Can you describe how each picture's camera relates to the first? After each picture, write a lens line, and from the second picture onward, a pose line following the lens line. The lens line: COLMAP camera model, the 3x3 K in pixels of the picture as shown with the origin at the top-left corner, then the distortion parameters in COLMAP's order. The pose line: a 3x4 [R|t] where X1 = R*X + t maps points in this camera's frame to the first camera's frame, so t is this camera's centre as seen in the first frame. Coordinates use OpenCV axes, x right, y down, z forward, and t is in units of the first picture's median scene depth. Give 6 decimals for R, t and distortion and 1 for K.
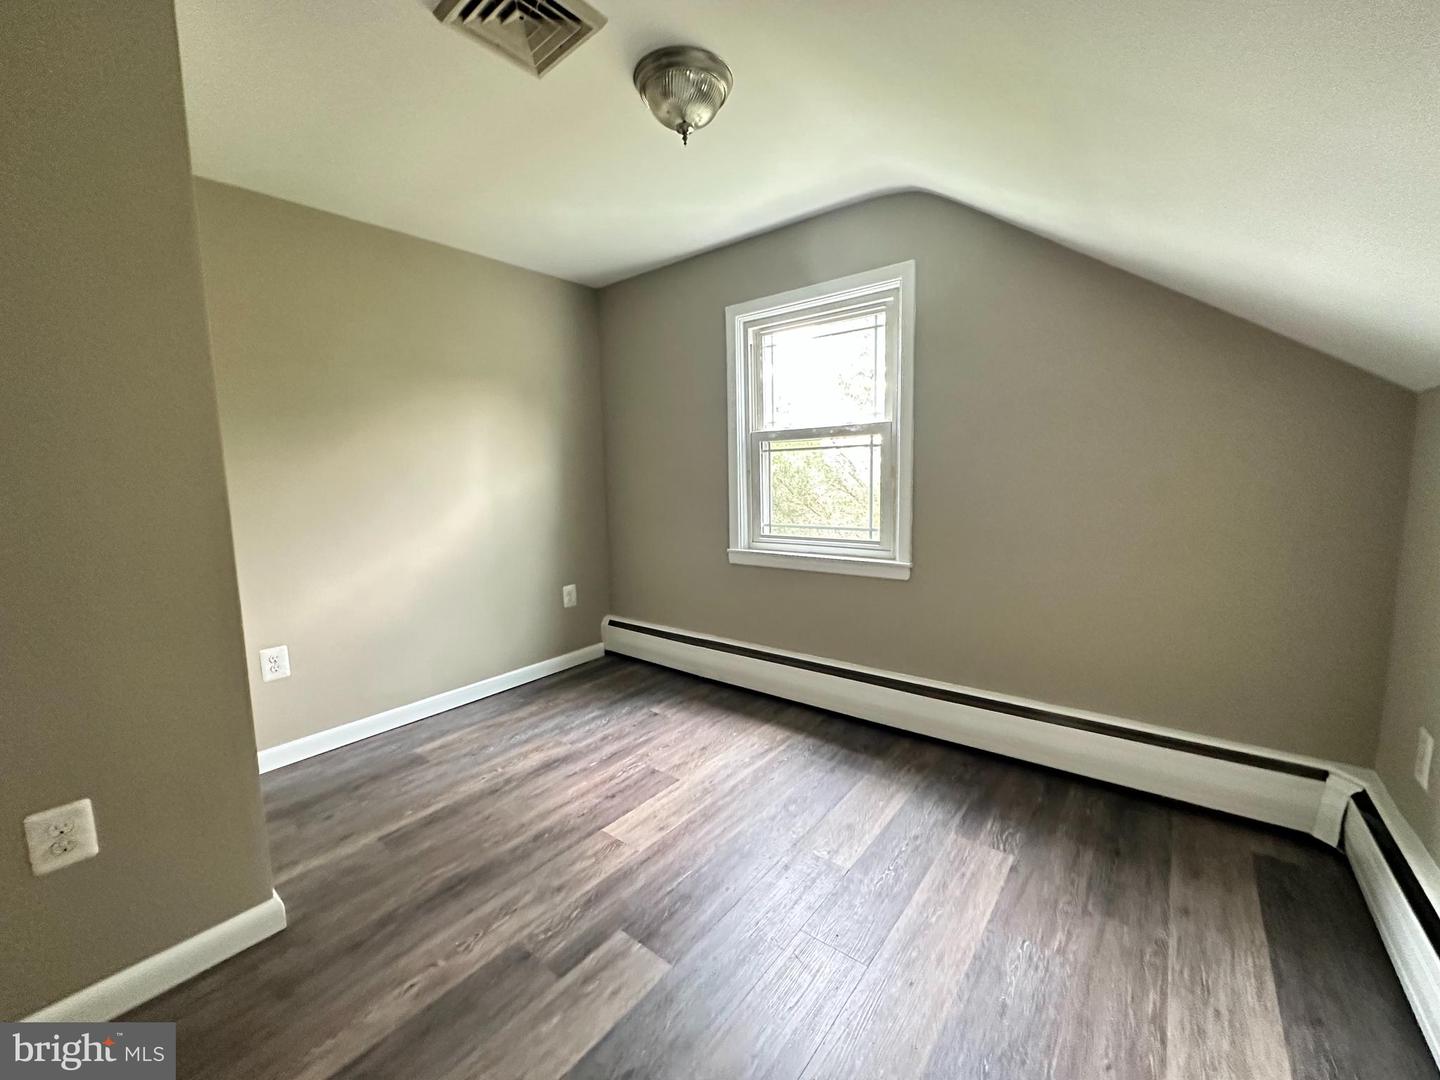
lens RADIAL K [[574.0, 0, 720.0], [0, 574.0, 540.0], [0, 0, 1]] dist [-0.001053, -0.000219]
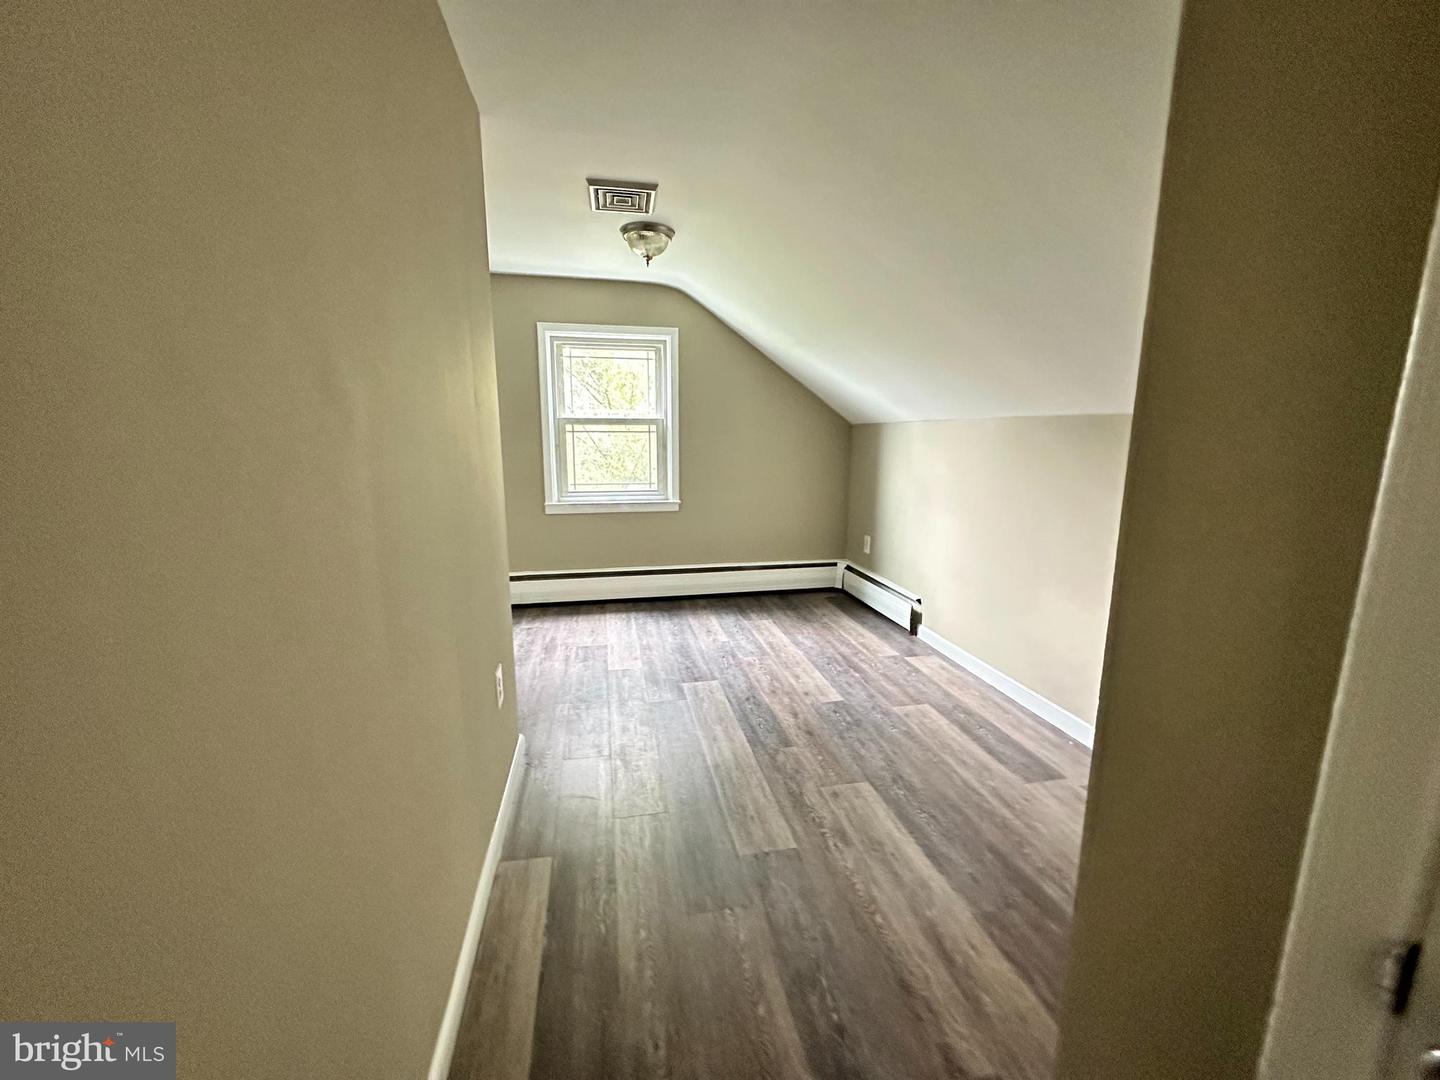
lens RADIAL K [[574.0, 0, 720.0], [0, 574.0, 540.0], [0, 0, 1]] dist [-0.001053, -0.000219]
pose [[0.640784, -0.114007, 0.759209, -1.241134], [0.069110, 0.993463, 0.090854, 0.011790], [-0.764604, -0.005749, 0.644475, -0.305119]]
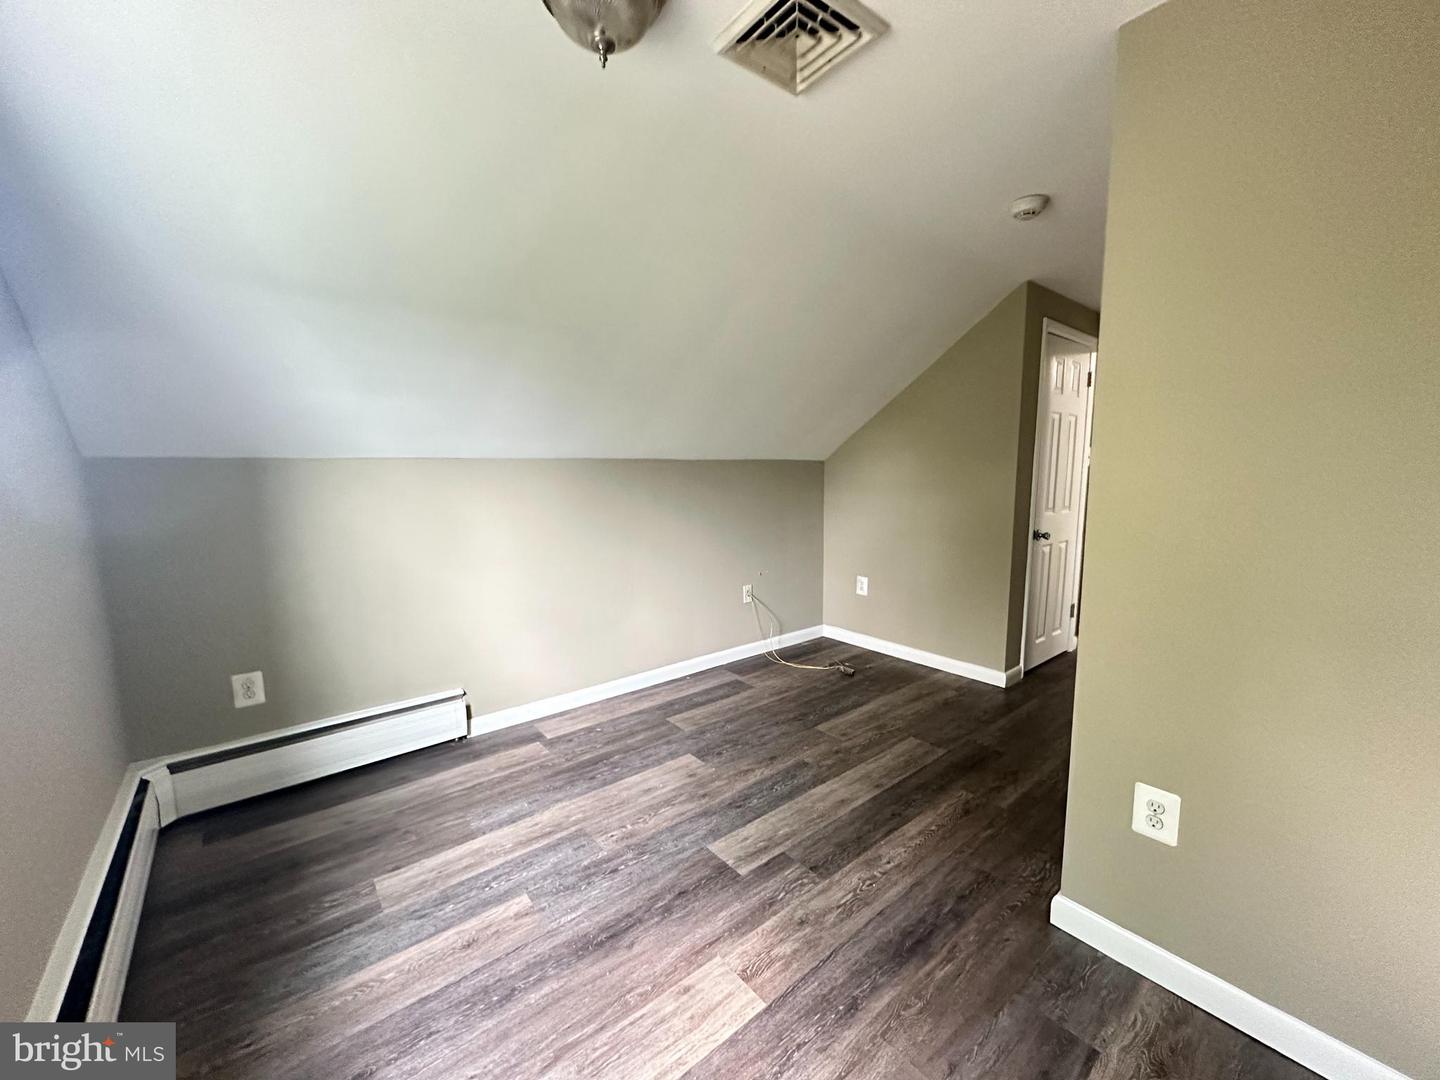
lens RADIAL K [[574.0, 0, 720.0], [0, 574.0, 540.0], [0, 0, 1]] dist [-0.001053, -0.000219]
pose [[-0.977020, 0.006942, 0.213033, -0.317204], [0.057260, 0.971278, 0.230957, -0.245747], [-0.205311, 0.237848, -0.949356, 1.613224]]
